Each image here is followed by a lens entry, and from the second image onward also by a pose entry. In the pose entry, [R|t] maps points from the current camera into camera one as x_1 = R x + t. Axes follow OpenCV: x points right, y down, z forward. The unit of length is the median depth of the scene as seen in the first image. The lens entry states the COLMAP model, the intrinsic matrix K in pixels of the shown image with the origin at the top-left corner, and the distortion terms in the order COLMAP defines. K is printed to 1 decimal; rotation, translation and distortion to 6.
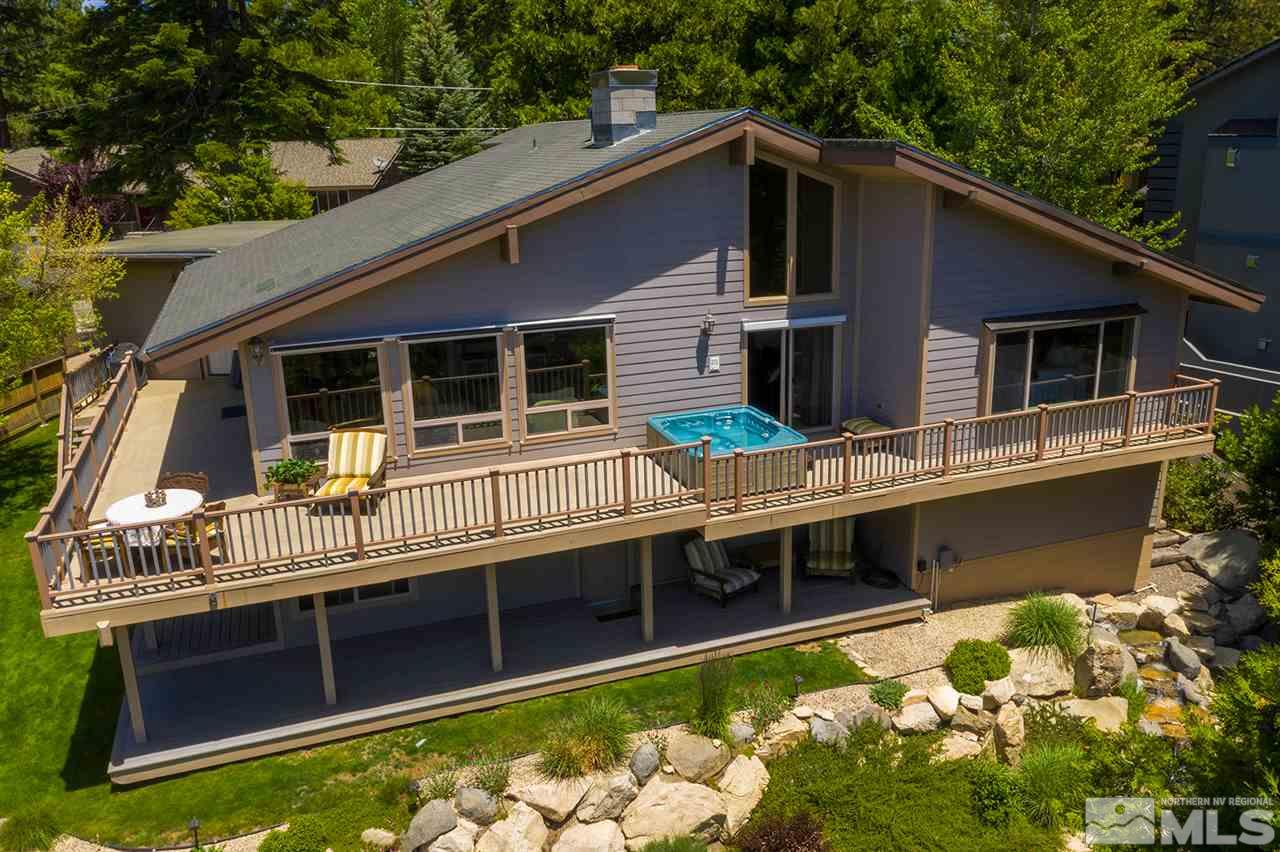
lens RADIAL K [[1011.7, 0, 640.0], [0, 1011.7, 426.0], [0, 0, 1]] dist [0.008250, 0.006632]
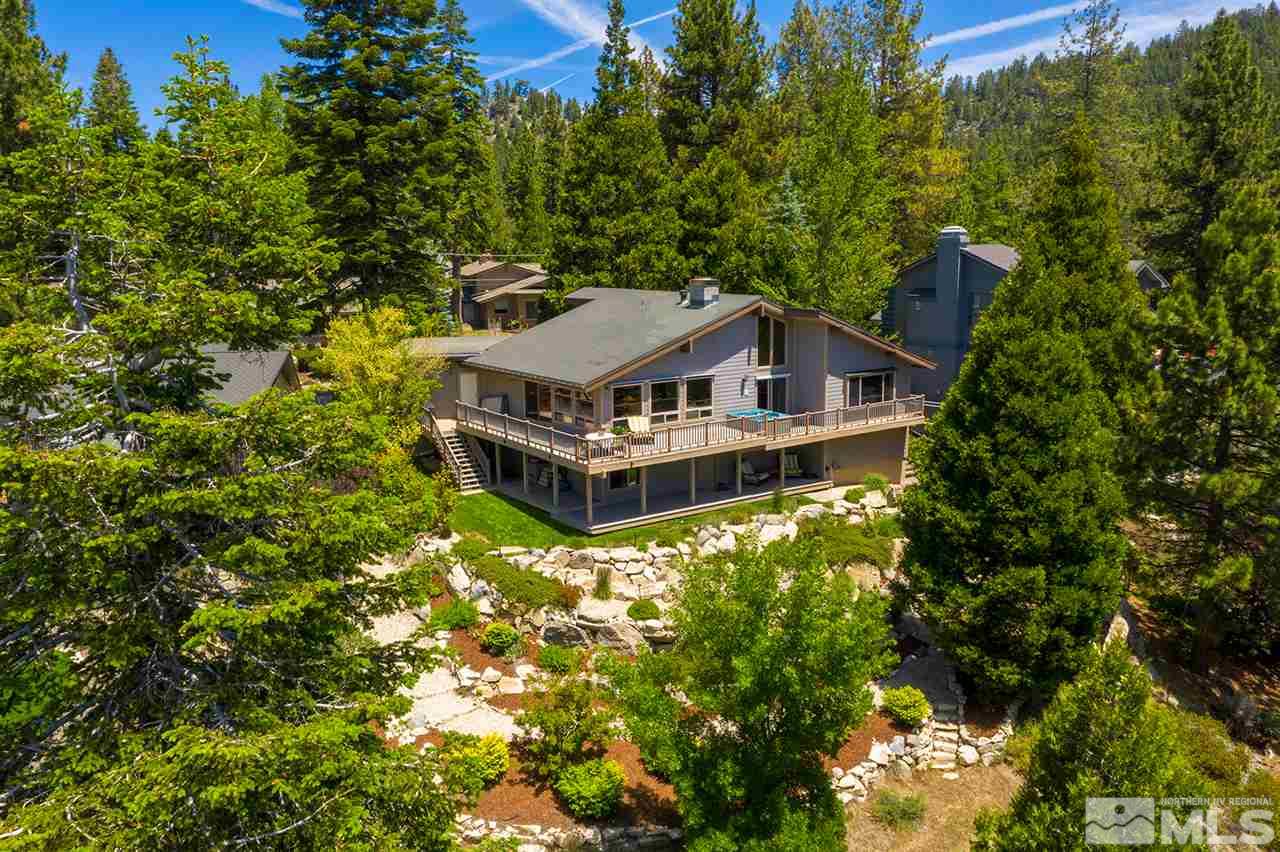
lens RADIAL K [[932.1, 0, 640.0], [0, 932.1, 426.0], [0, 0, 1]] dist [-0.007600, -0.003876]
pose [[0.971378, -0.032390, 0.235322, -0.764251], [0.055379, 0.994241, -0.091749, 0.229858], [-0.230995, 0.102155, 0.967577, -1.233791]]
